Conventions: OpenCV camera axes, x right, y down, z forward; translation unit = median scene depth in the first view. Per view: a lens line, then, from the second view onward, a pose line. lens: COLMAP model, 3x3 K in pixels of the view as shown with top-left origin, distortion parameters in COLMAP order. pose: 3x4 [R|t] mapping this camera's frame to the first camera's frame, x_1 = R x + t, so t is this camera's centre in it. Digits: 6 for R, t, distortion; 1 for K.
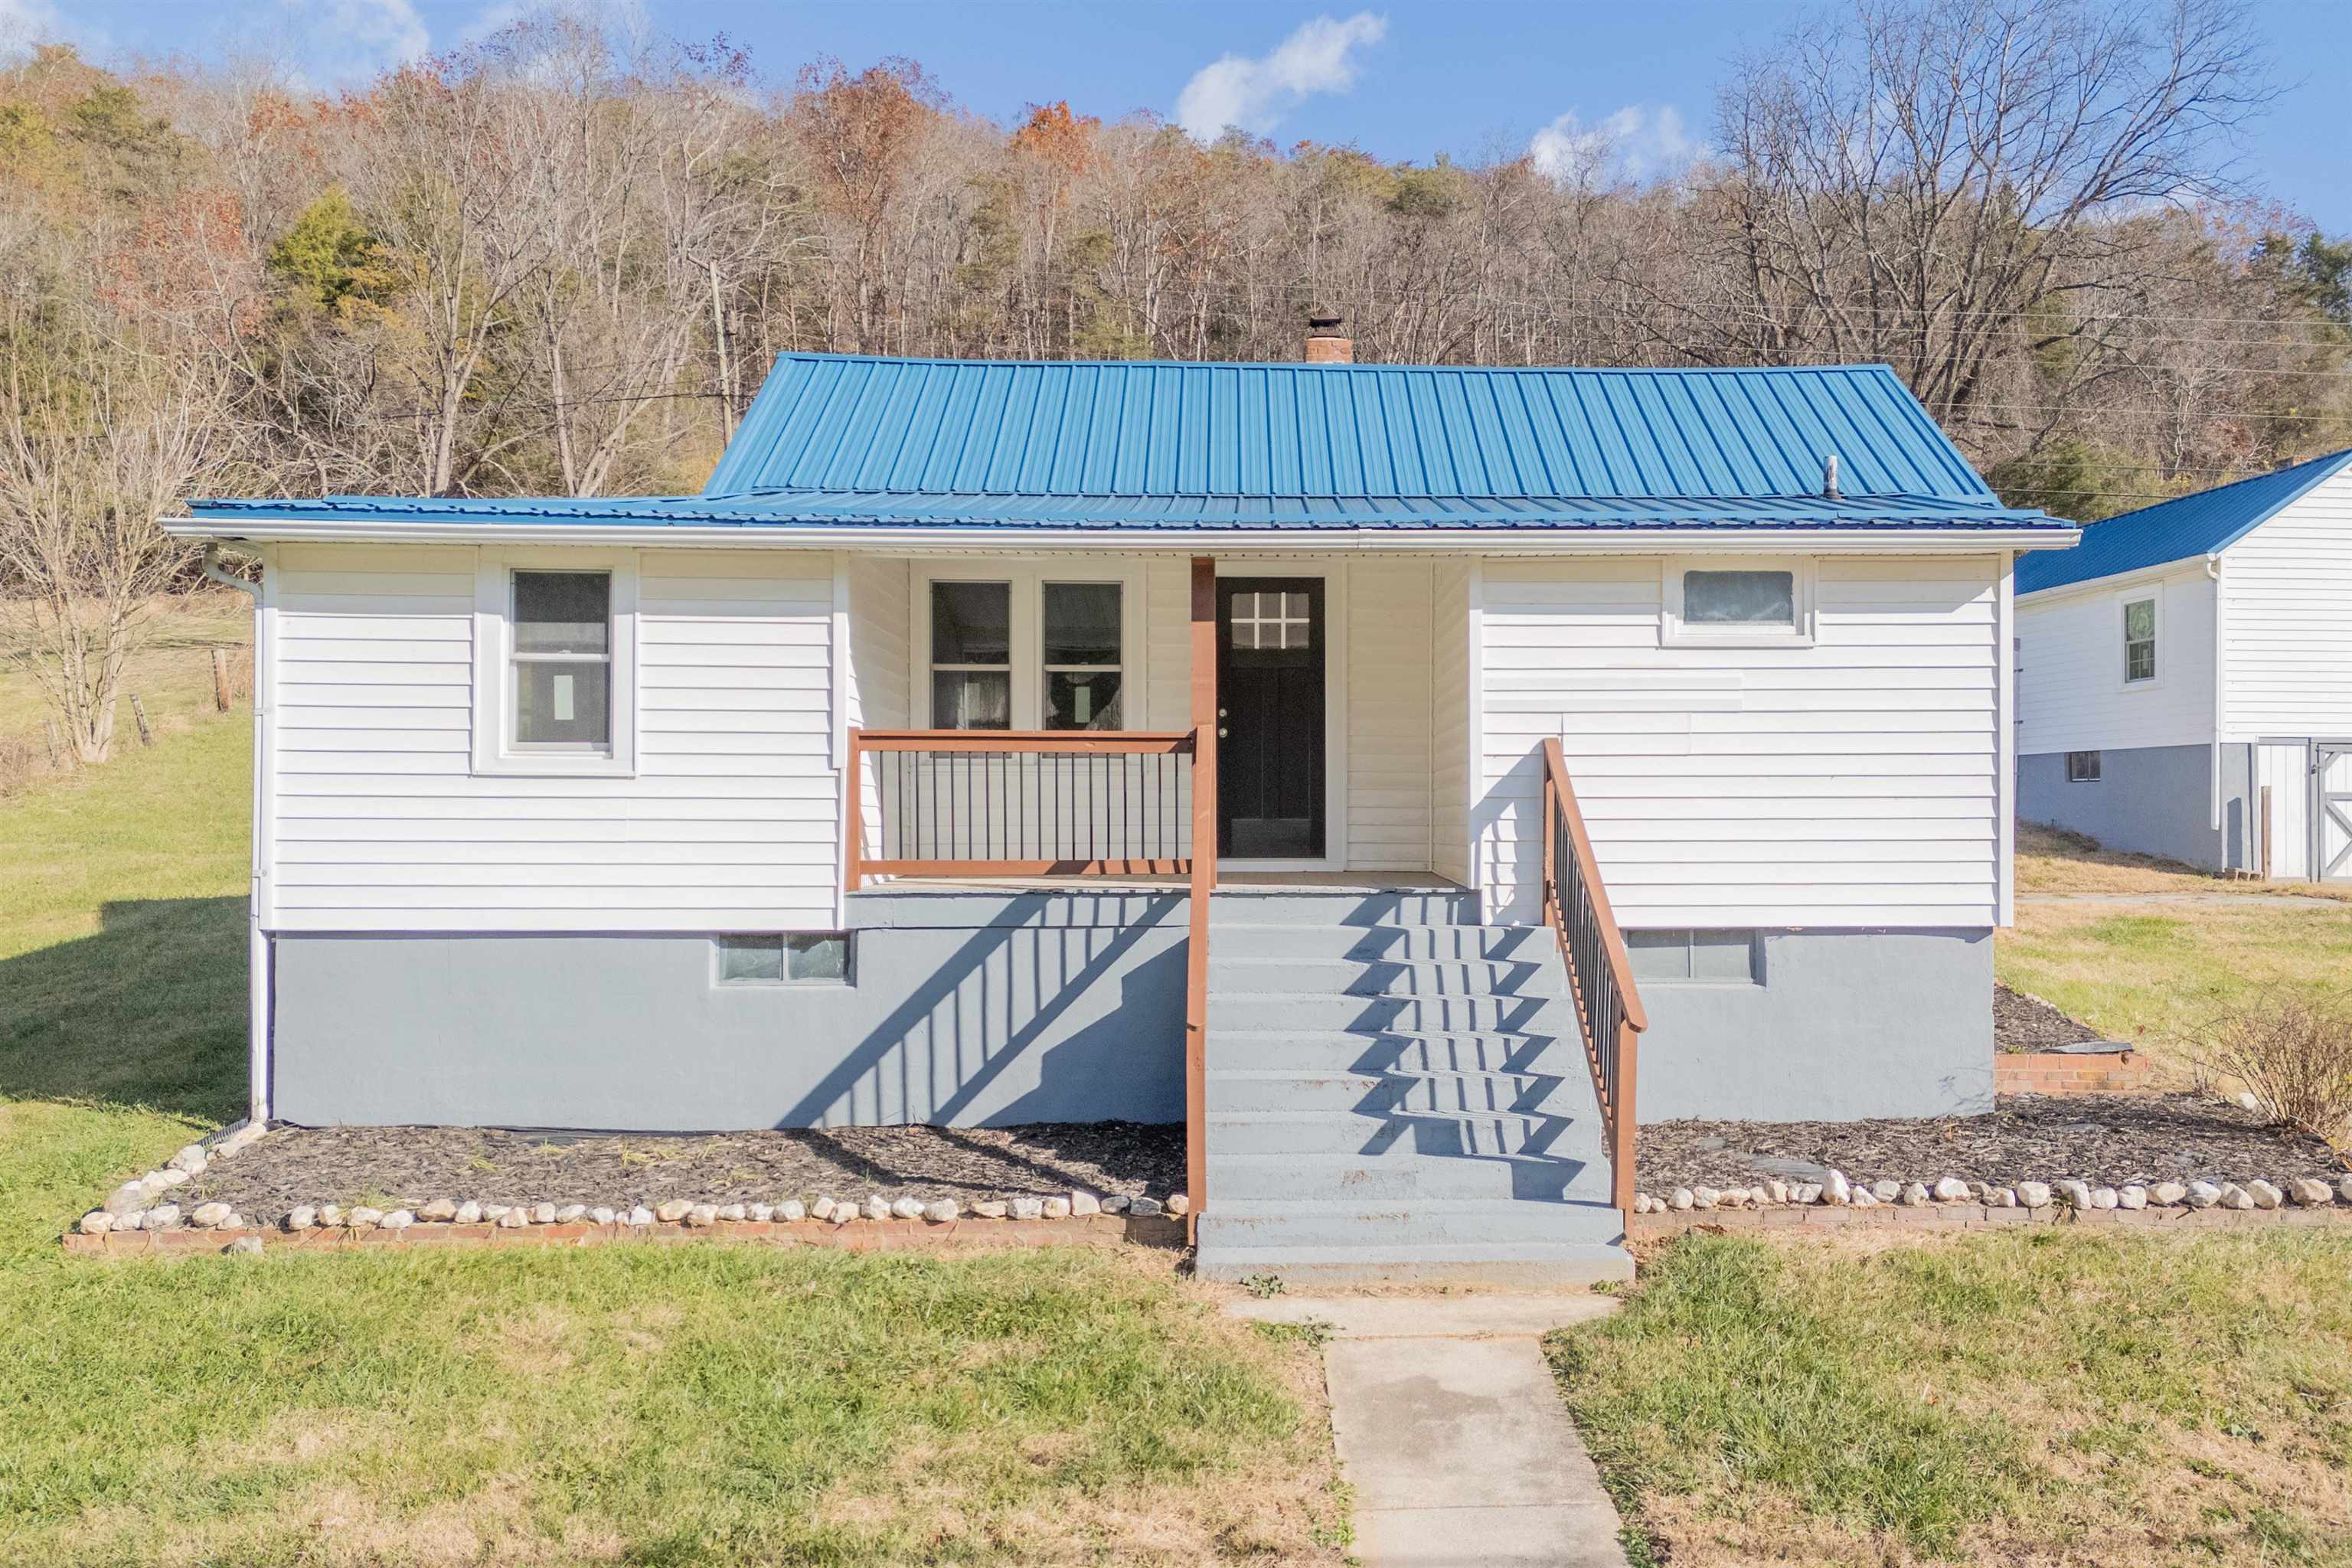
lens RADIAL K [[1797.5, 0, 1291.2], [0, 1797.5, 786.7], [0, 0, 1]] dist [0.038525, -0.011112]
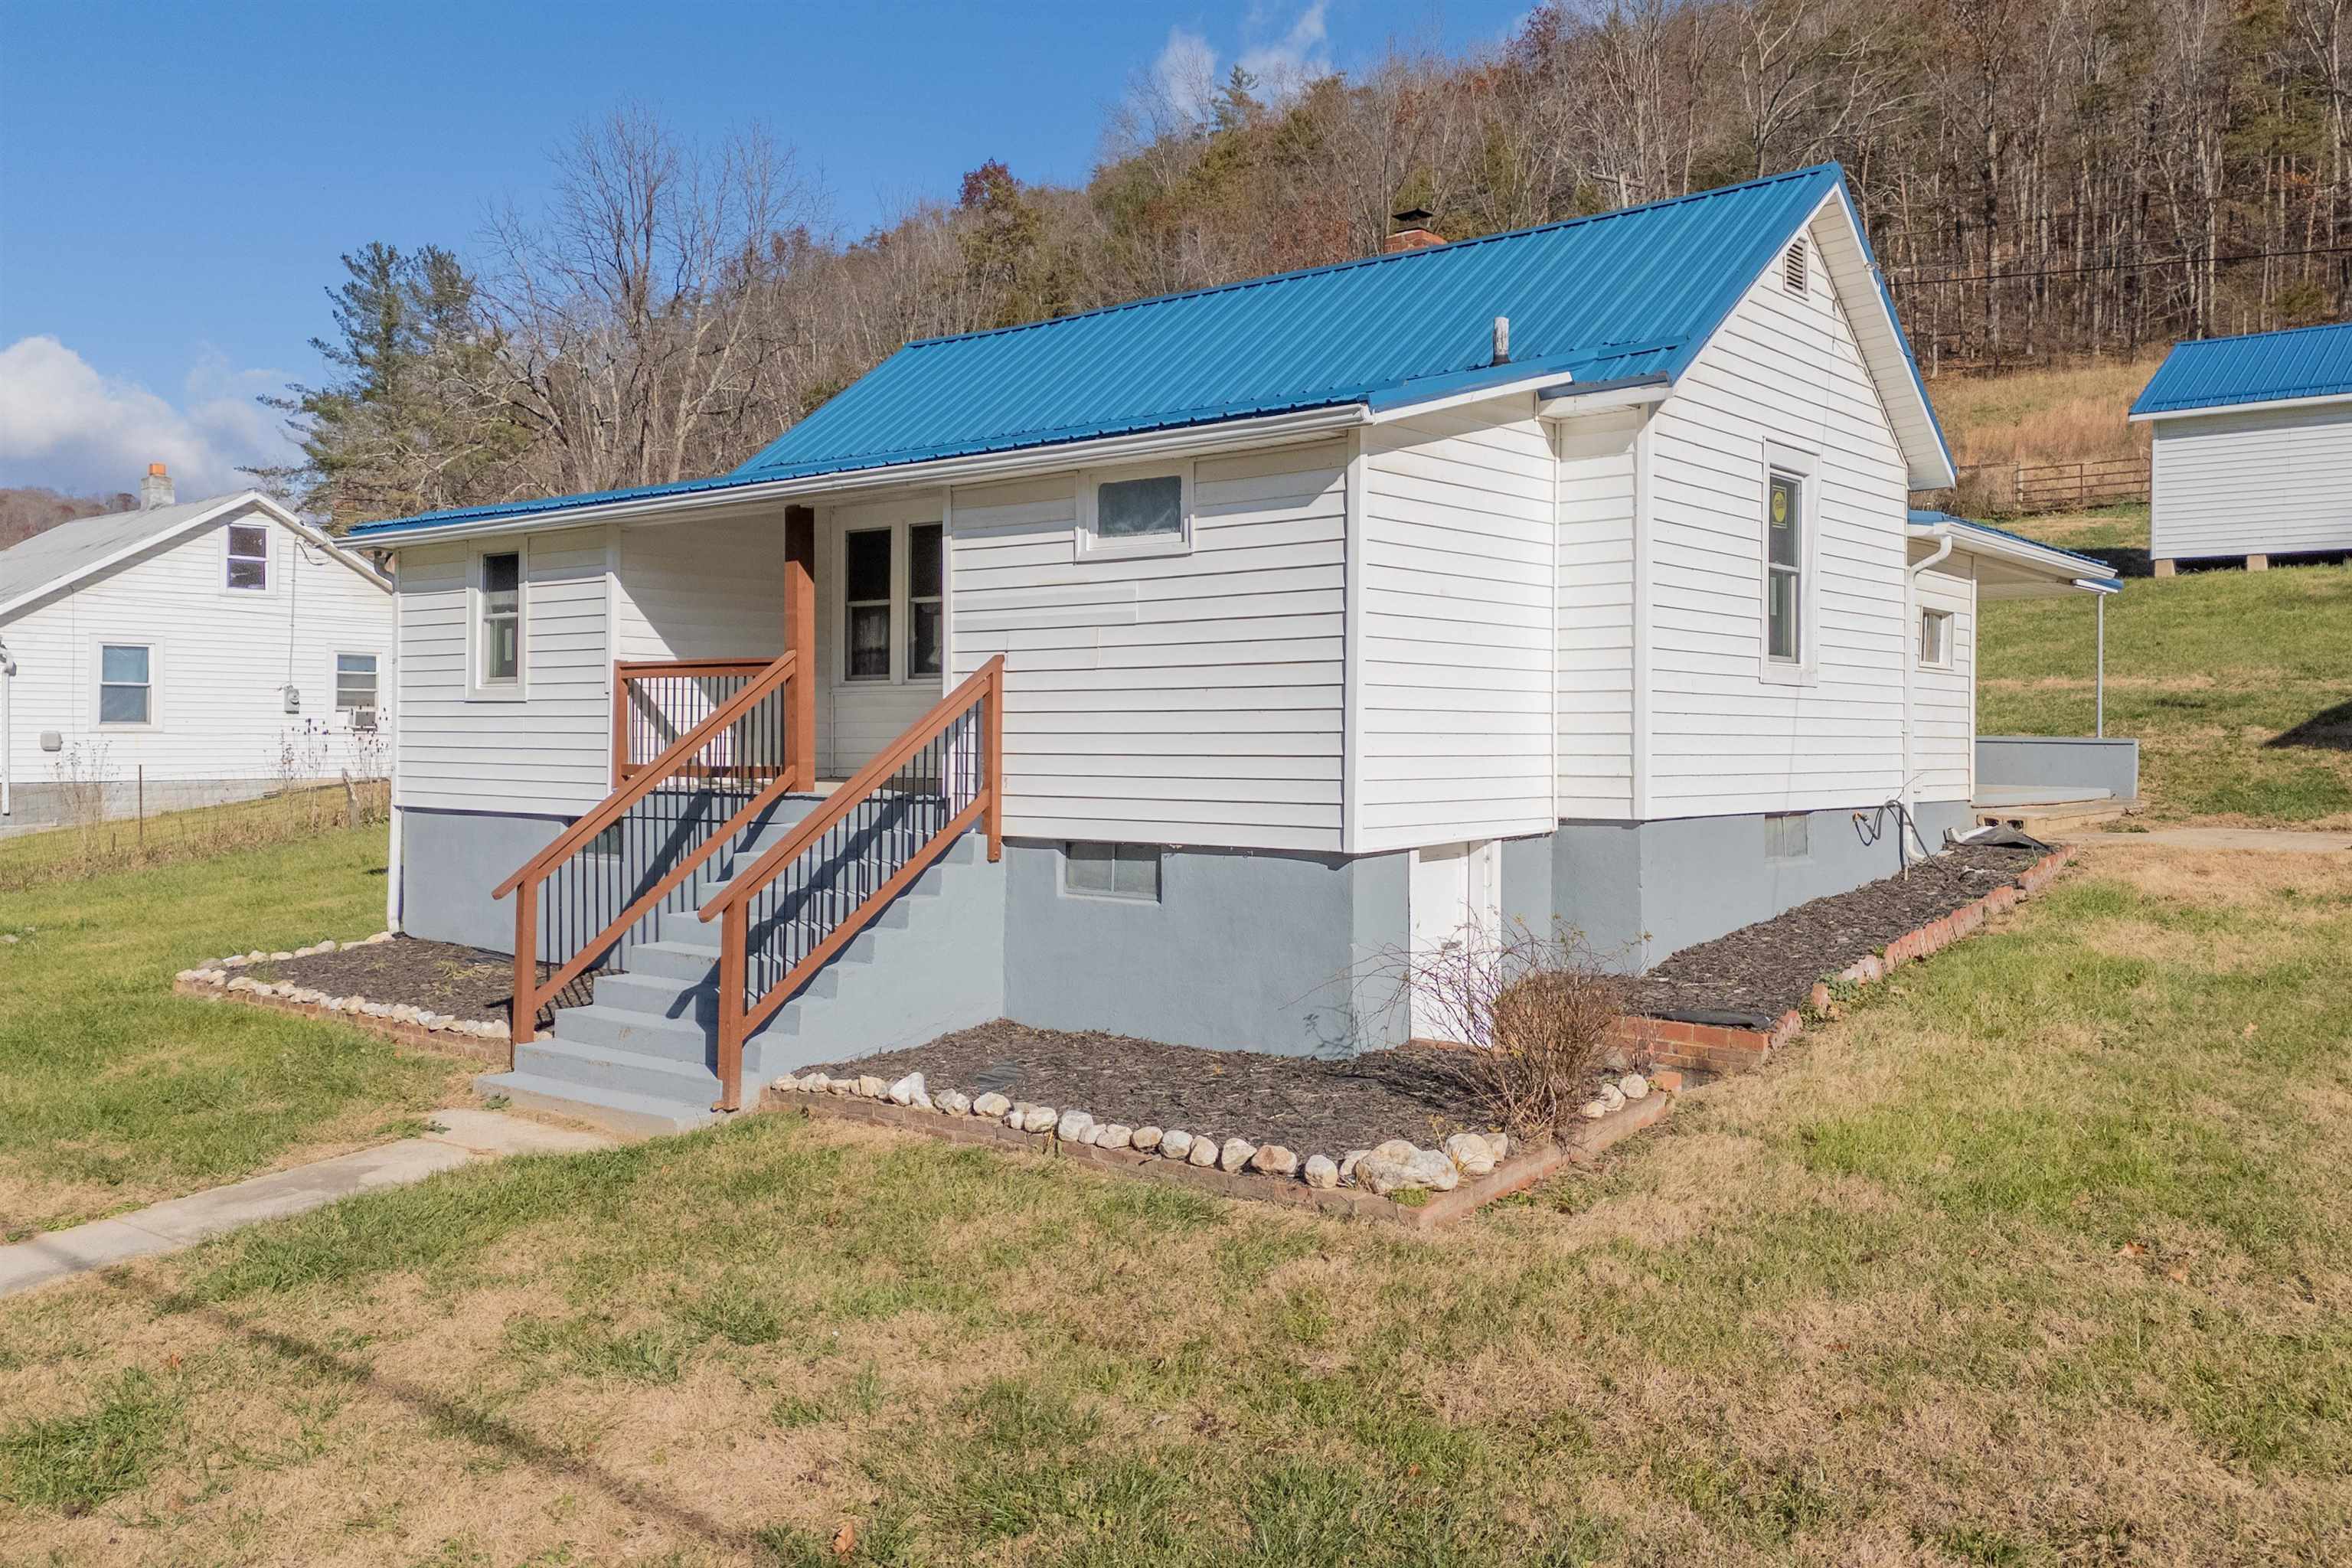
lens RADIAL K [[1907.9, 0, 1176.0], [0, 1907.9, 784.0], [0, 0, 1]] dist [0.002185, -0.001472]
pose [[0.757542, 0.018825, -0.652515, 0.955024], [0.010093, 0.999127, 0.040543, 0.003785], [0.652709, -0.037299, 0.756690, 0.227110]]
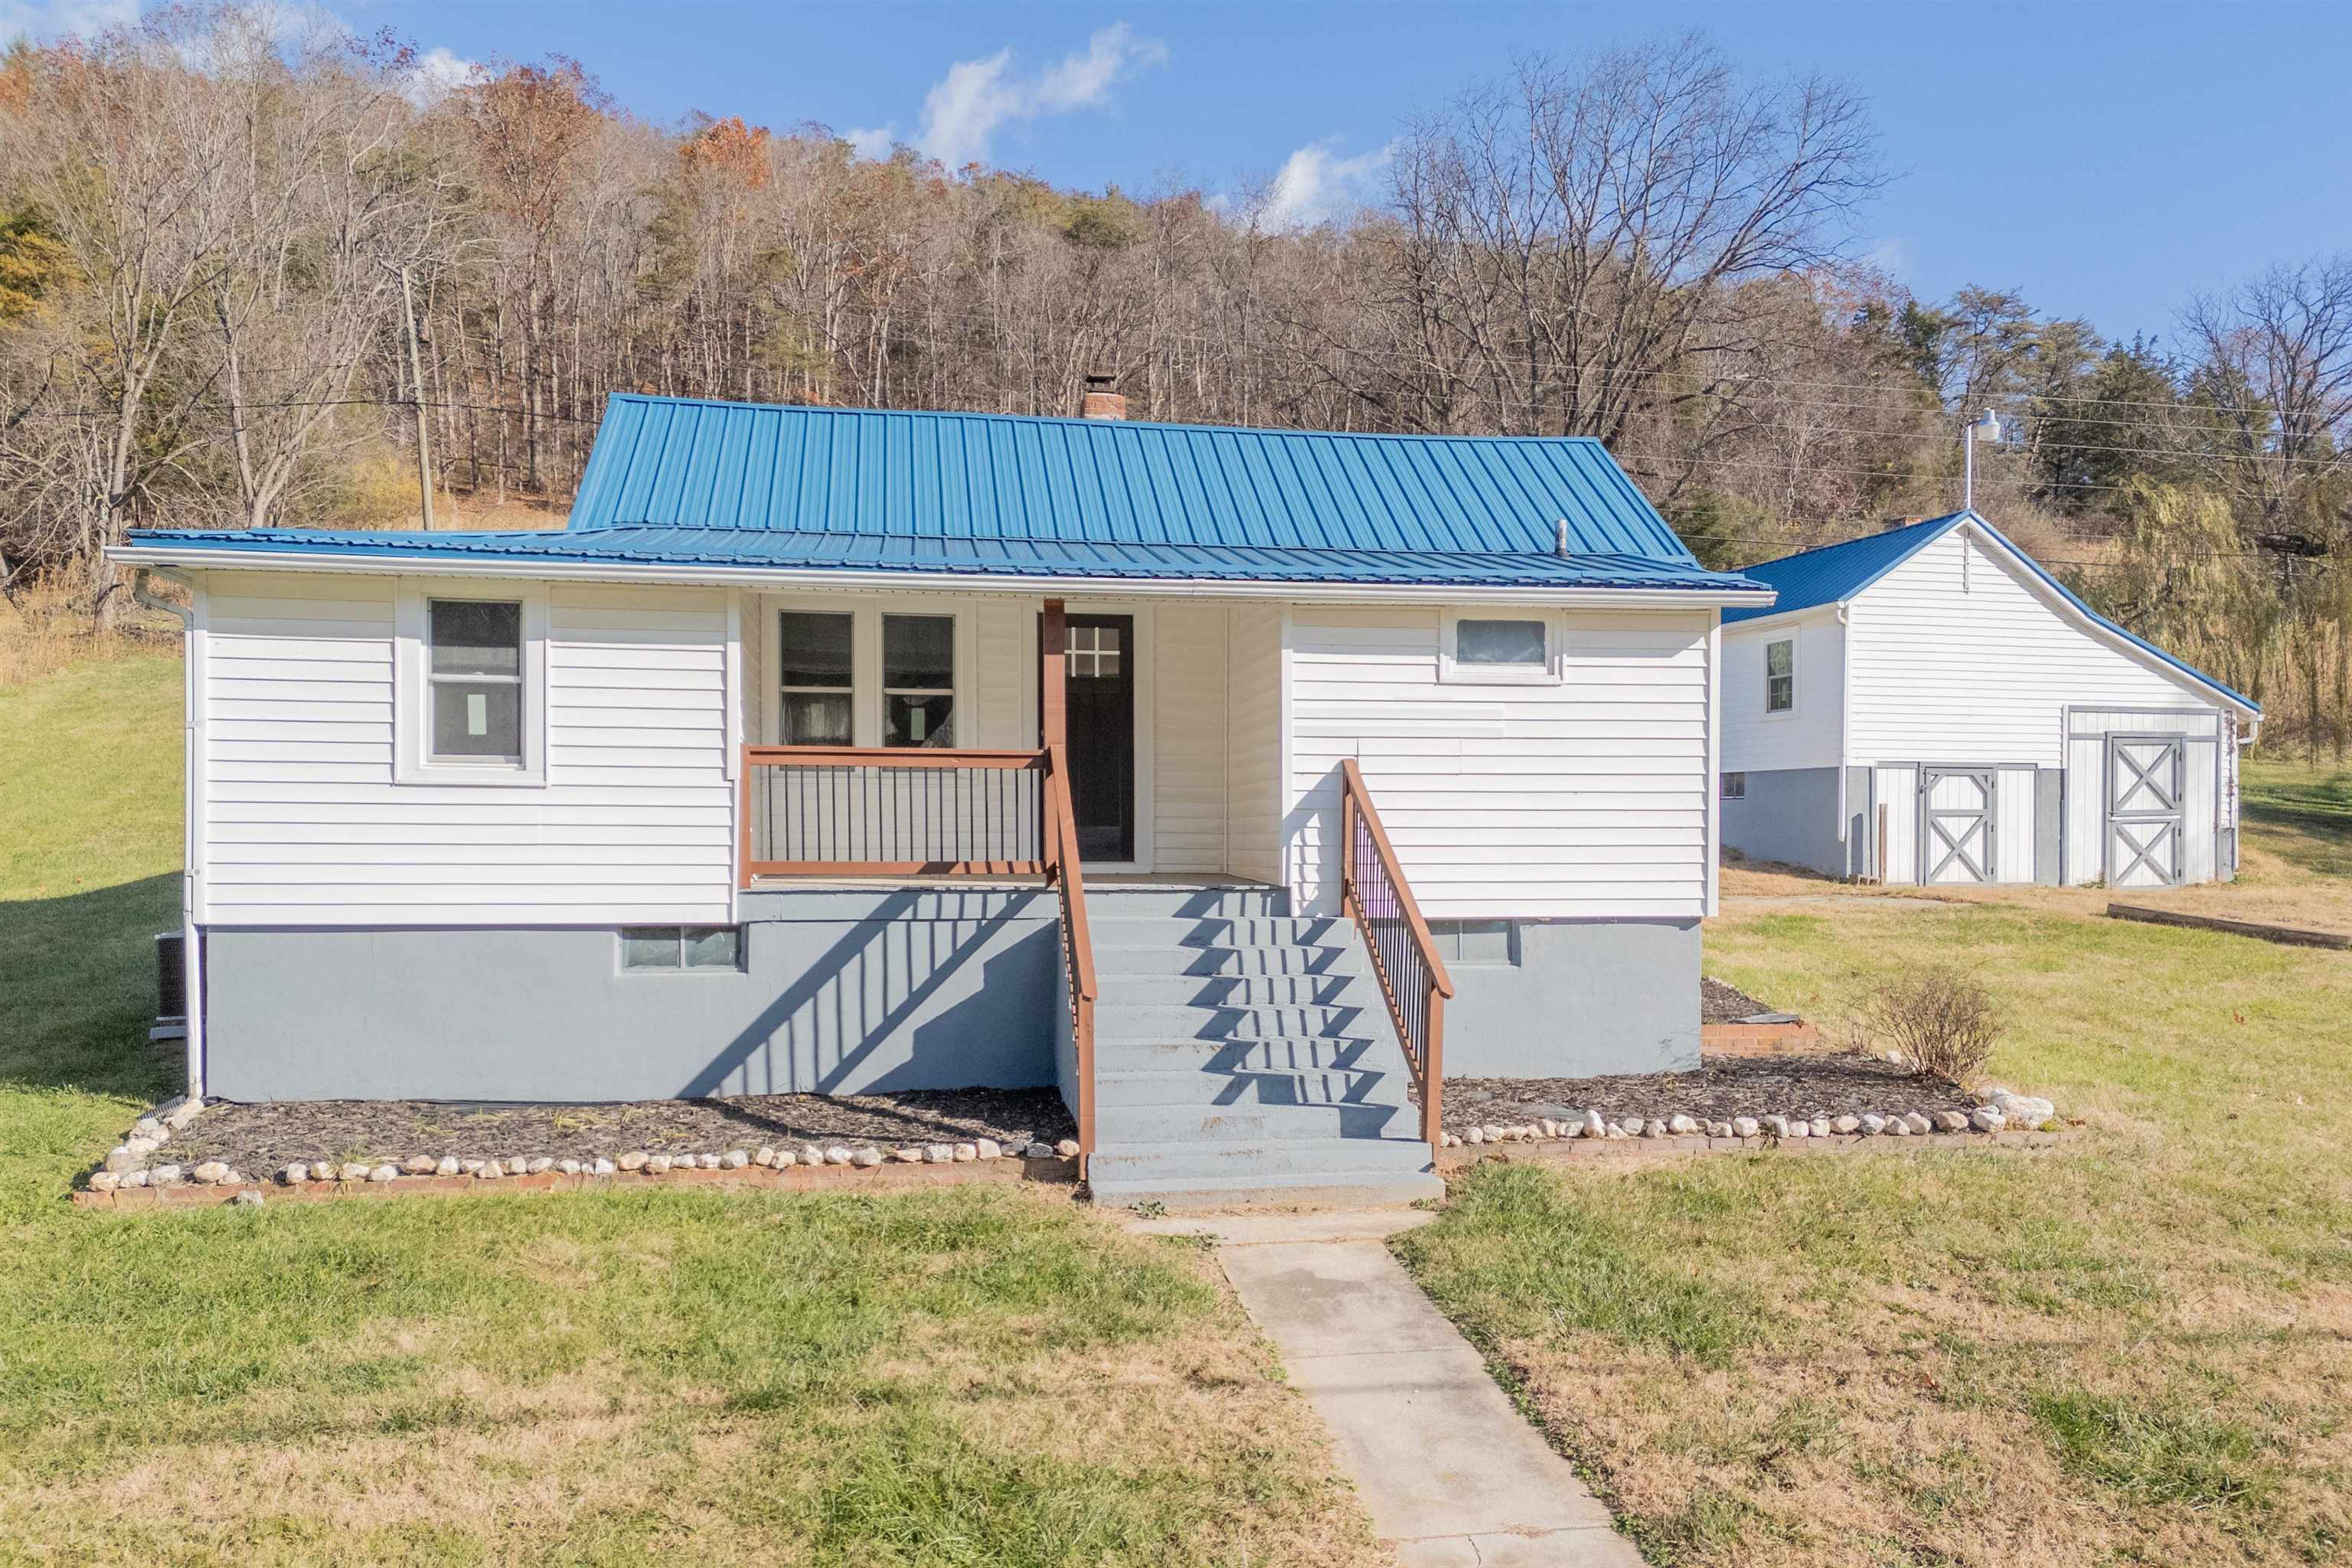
lens RADIAL K [[1762.3, 0, 1173.4], [0, 1762.3, 835.5], [0, 0, 1]] dist [0.044274, -0.004439]
pose [[0.991841, 0.002973, 0.127447, -0.117719], [-0.005443, 0.999804, 0.019035, 0.001914], [-0.127365, -0.019573, 0.991663, -0.136169]]
